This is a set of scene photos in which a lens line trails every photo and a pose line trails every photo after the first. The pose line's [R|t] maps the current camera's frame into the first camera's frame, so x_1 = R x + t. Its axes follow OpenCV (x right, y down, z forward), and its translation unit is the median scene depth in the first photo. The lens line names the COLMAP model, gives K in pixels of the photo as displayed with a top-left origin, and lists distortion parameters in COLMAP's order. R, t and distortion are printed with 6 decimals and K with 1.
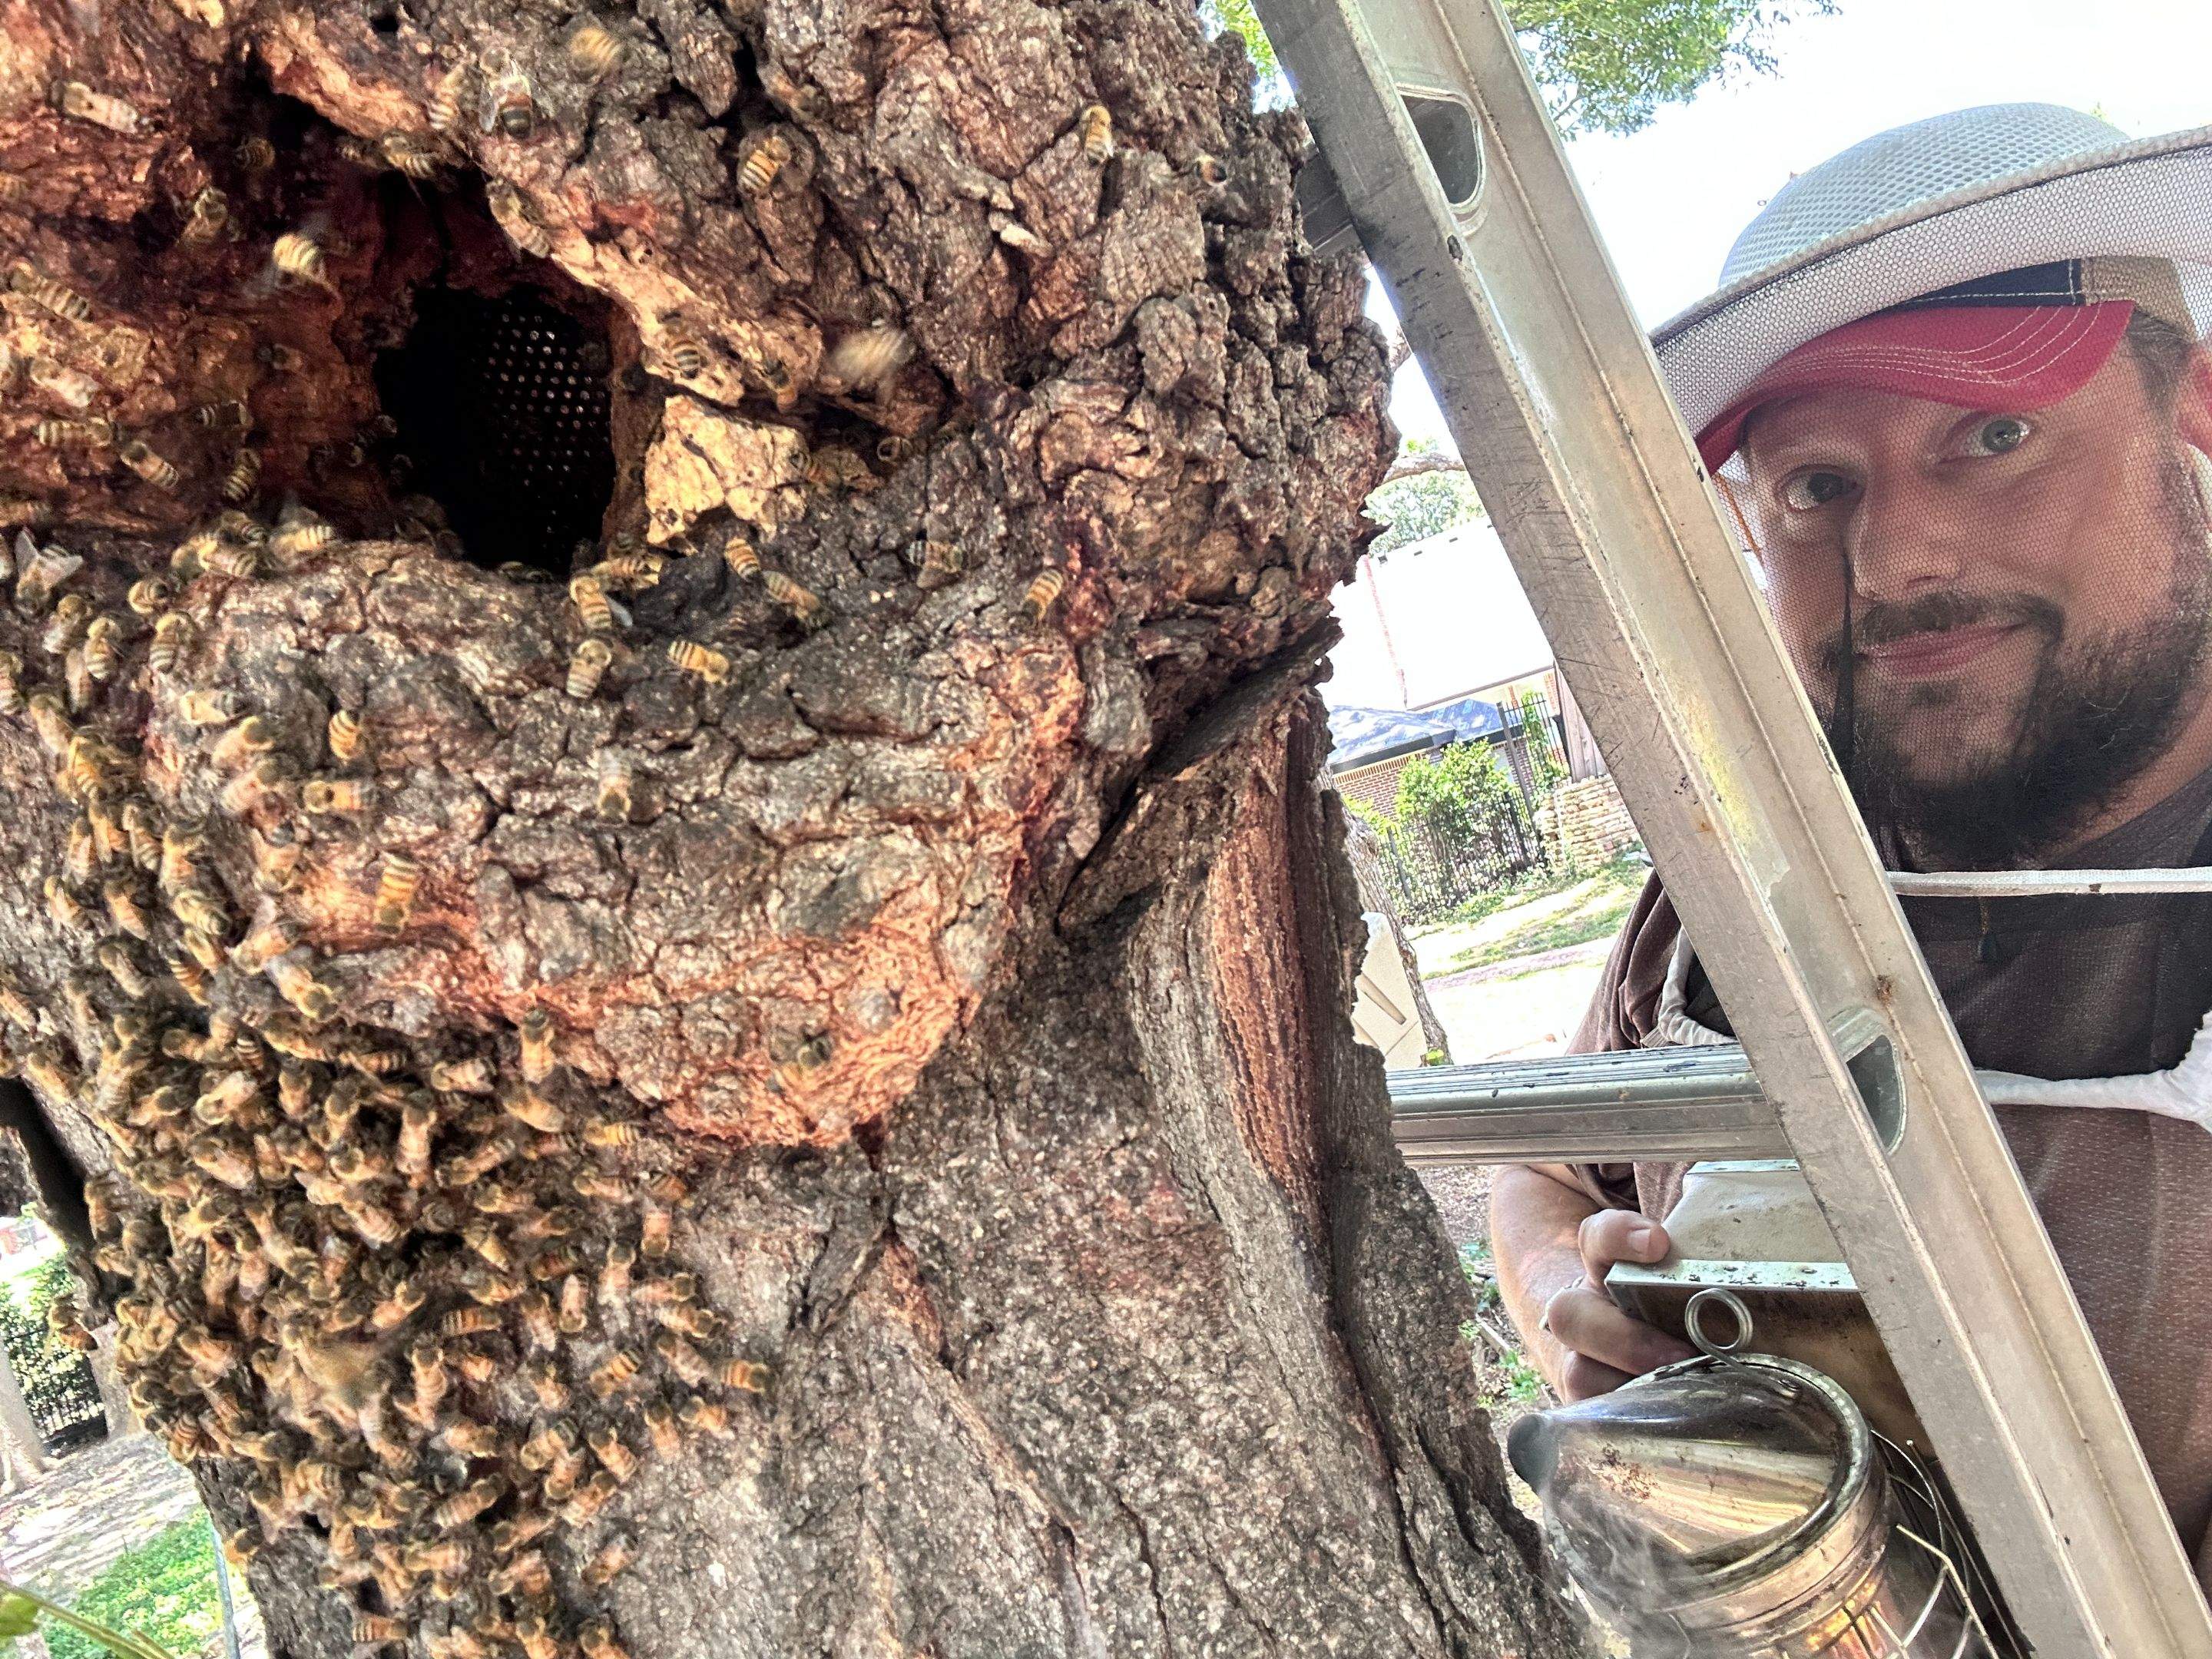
lens RADIAL K [[1529.0, 0, 1134.5], [0, 1529.0, 865.7], [0, 0, 1]] dist [0.031155, -0.051346]
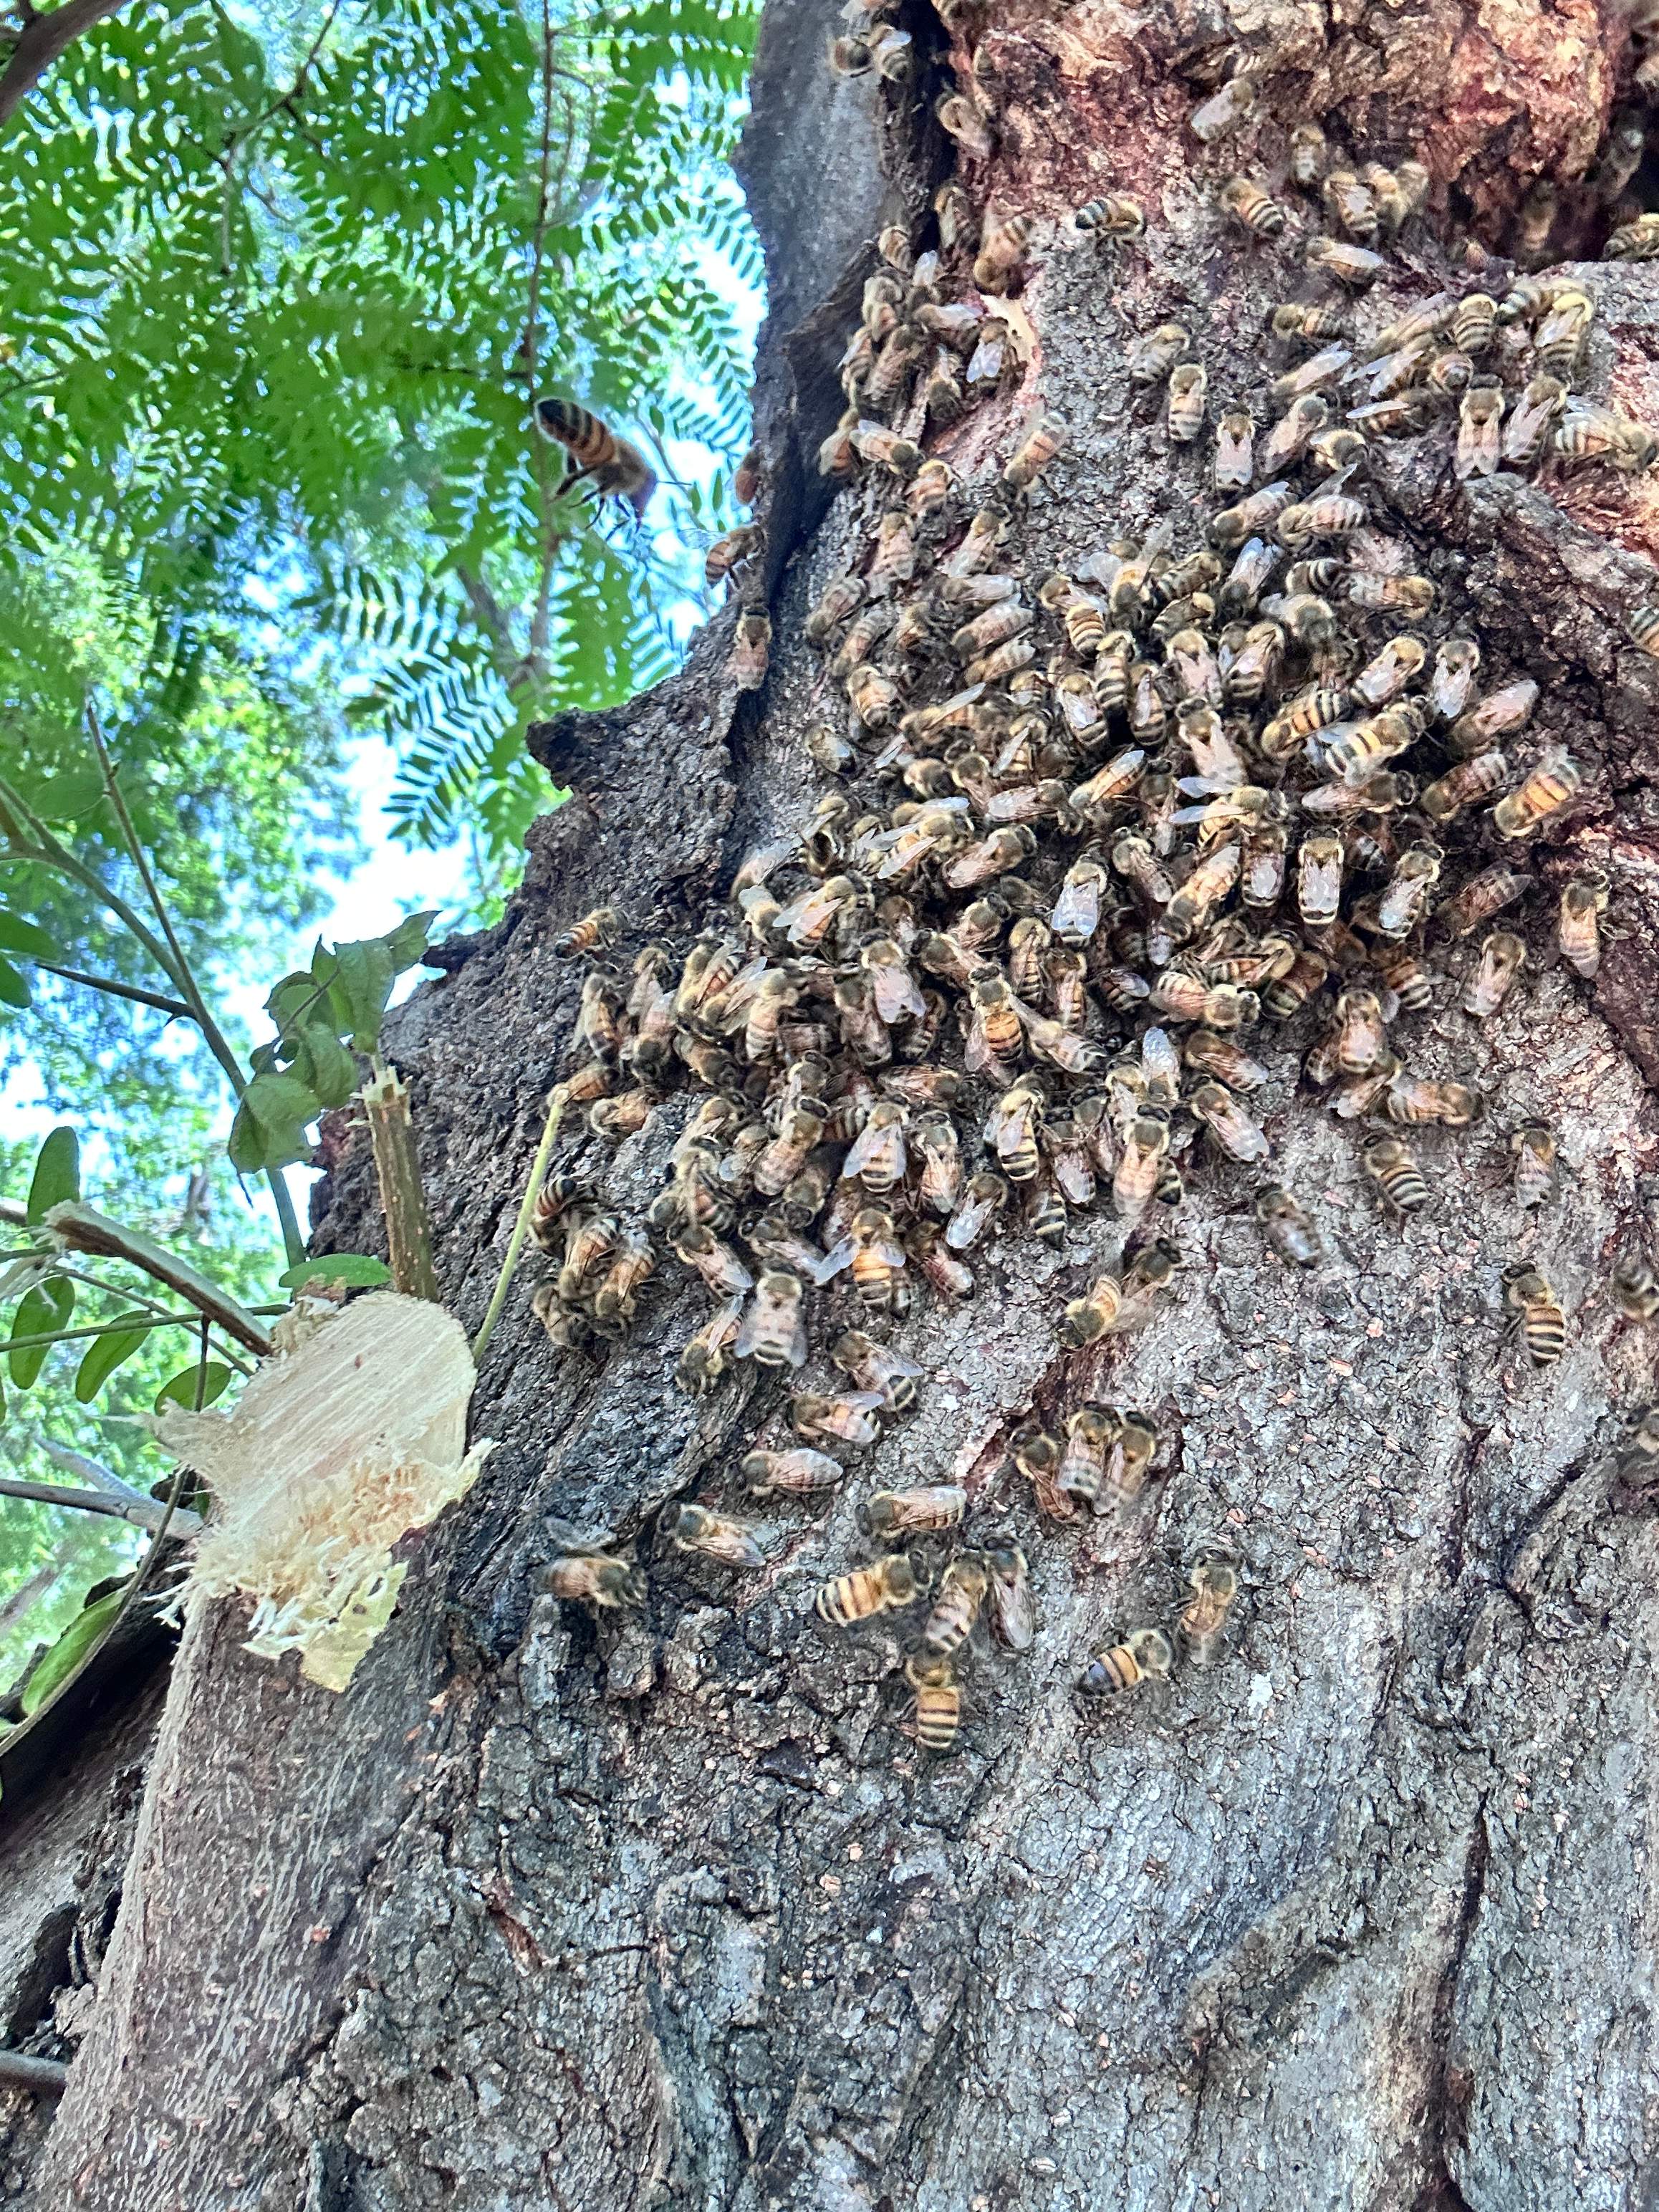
lens RADIAL K [[1992.2, 0, 811.7], [0, 1992.2, 1111.1], [0, 0, 1]] dist [0.132356, -0.226250]
pose [[0.765551, 0.594091, -0.246957, -0.348418], [-0.636319, 0.642460, -0.427017, 0.759439], [-0.095027, 0.484046, 0.869867, 0.260175]]
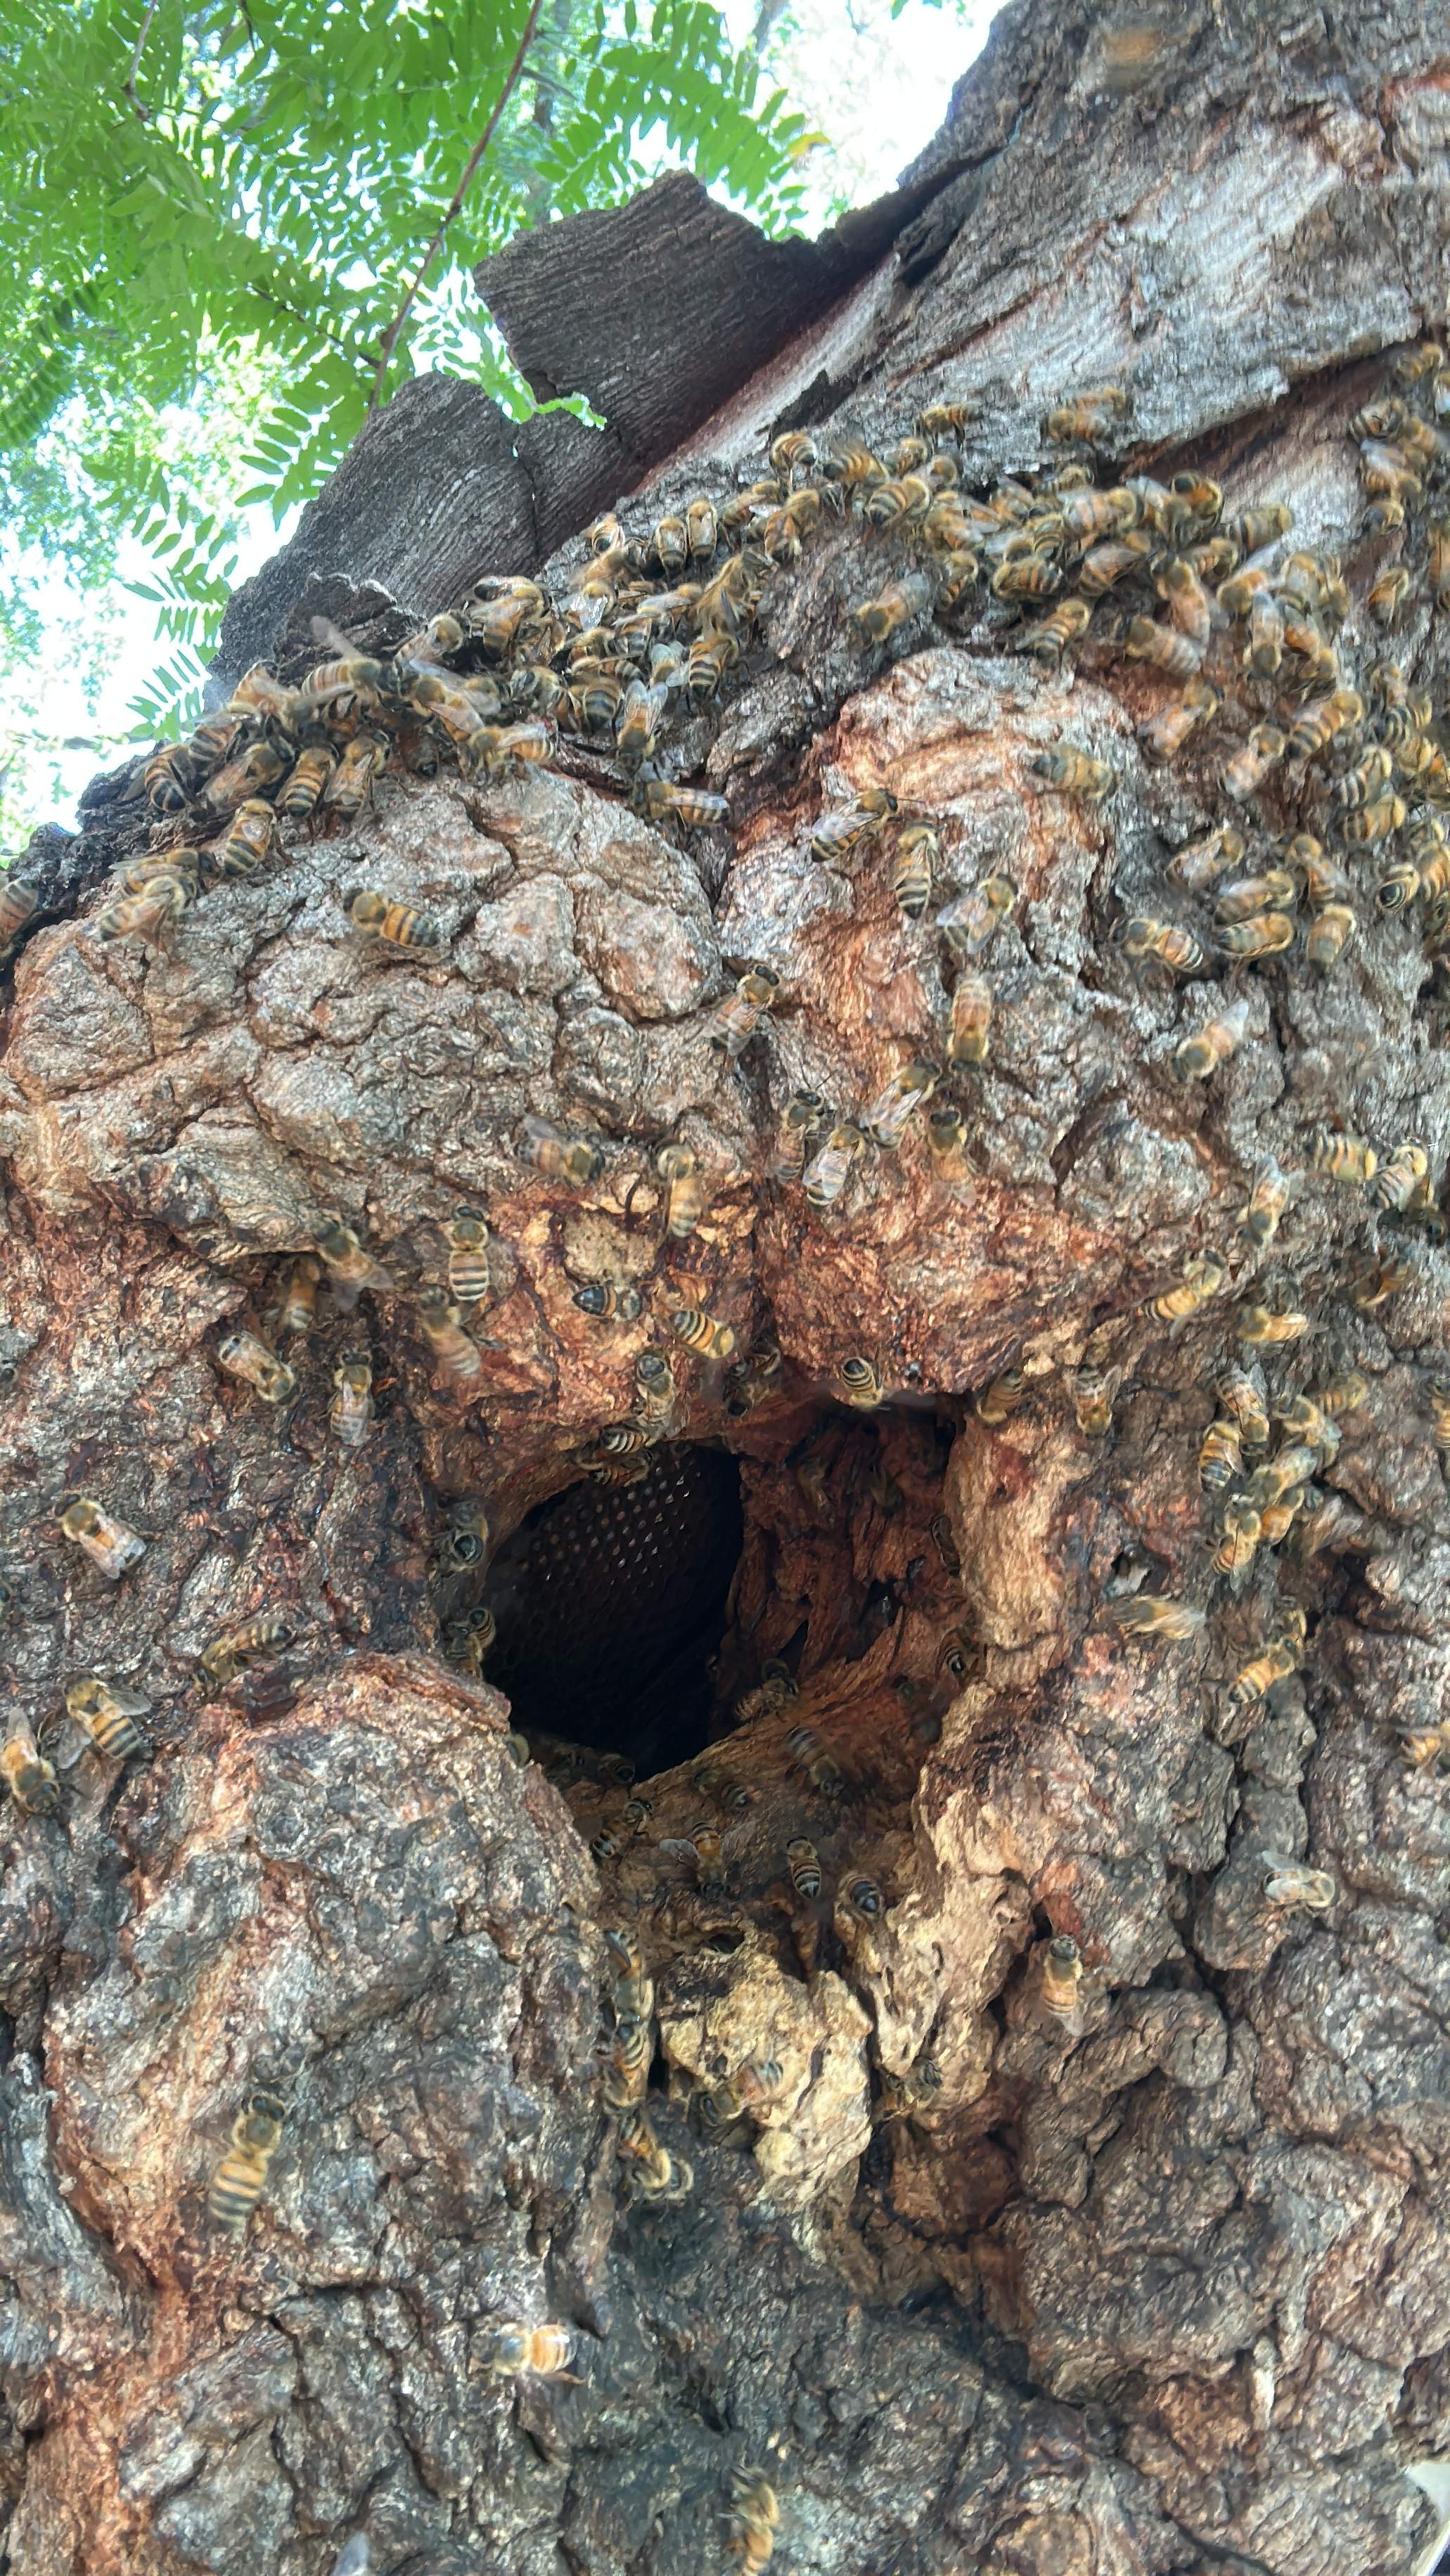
lens RADIAL K [[1942.0, 0, 710.8], [0, 1942.0, 1238.4], [0, 0, 1]] dist [0.038062, -0.068167]
pose [[0.432902, 0.895834, -0.100387, -0.577947], [-0.842976, 0.362854, -0.397151, 0.006564], [-0.319356, 0.256551, 0.912246, 0.034550]]
